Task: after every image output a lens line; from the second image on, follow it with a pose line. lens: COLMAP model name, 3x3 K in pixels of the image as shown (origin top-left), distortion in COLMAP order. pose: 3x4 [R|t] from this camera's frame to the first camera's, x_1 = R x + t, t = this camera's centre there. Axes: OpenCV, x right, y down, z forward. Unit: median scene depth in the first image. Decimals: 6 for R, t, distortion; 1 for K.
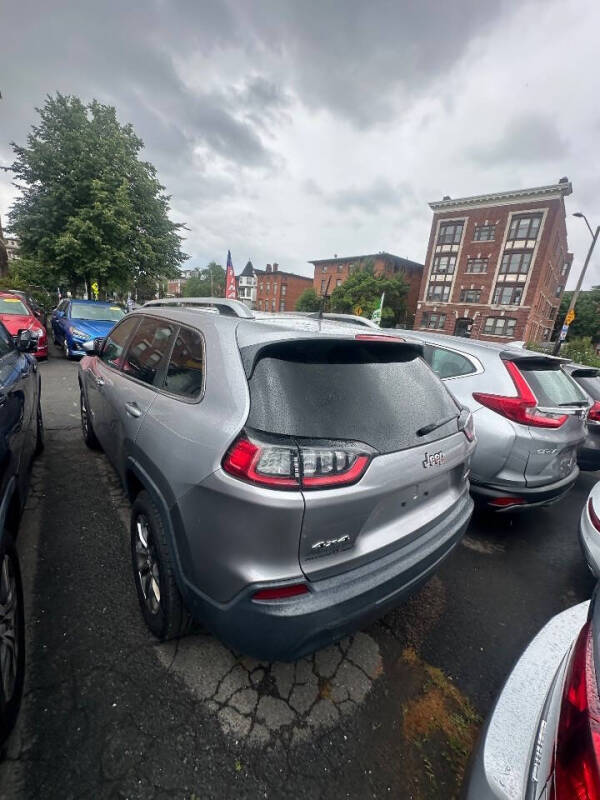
lens RADIAL K [[322.6, 0, 300.6], [0, 322.6, 394.4], [0, 0, 1]] dist [-0.000670, 0.000311]
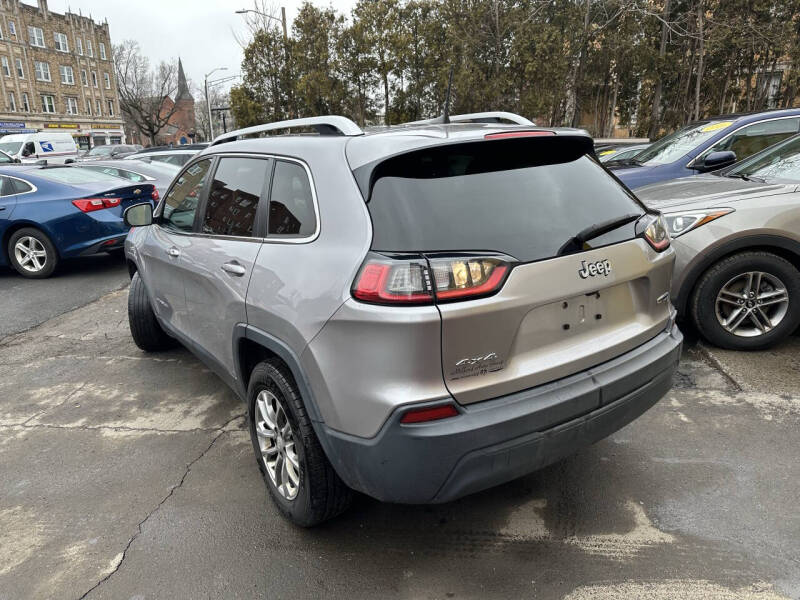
lens RADIAL K [[578.7, 0, 400.0], [0, 578.7, 300.0], [0, 0, 1]] dist [0.029682, -0.001009]
pose [[0.986253, -0.124431, -0.108730, 0.028277], [0.129292, 0.990846, 0.038840, 0.067329], [0.102902, -0.052364, 0.993312, -0.238395]]
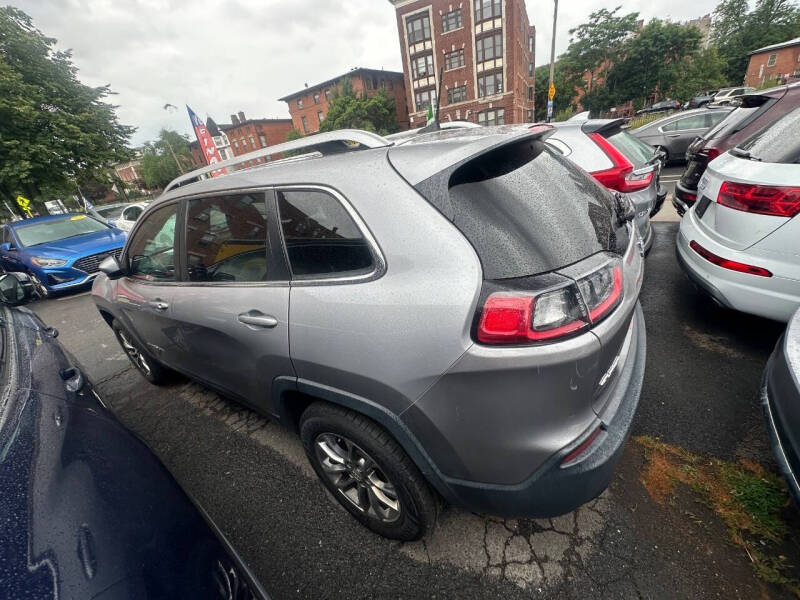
lens RADIAL K [[322.6, 0, 395.7], [0, 322.6, 296.3], [0, 0, 1]] dist [-0.000670, 0.000311]
pose [[0.920178, -0.352096, 0.171176, -0.181672], [0.314907, 0.925434, 0.210725, -0.032728], [-0.232608, -0.139999, 0.962442, 0.116100]]
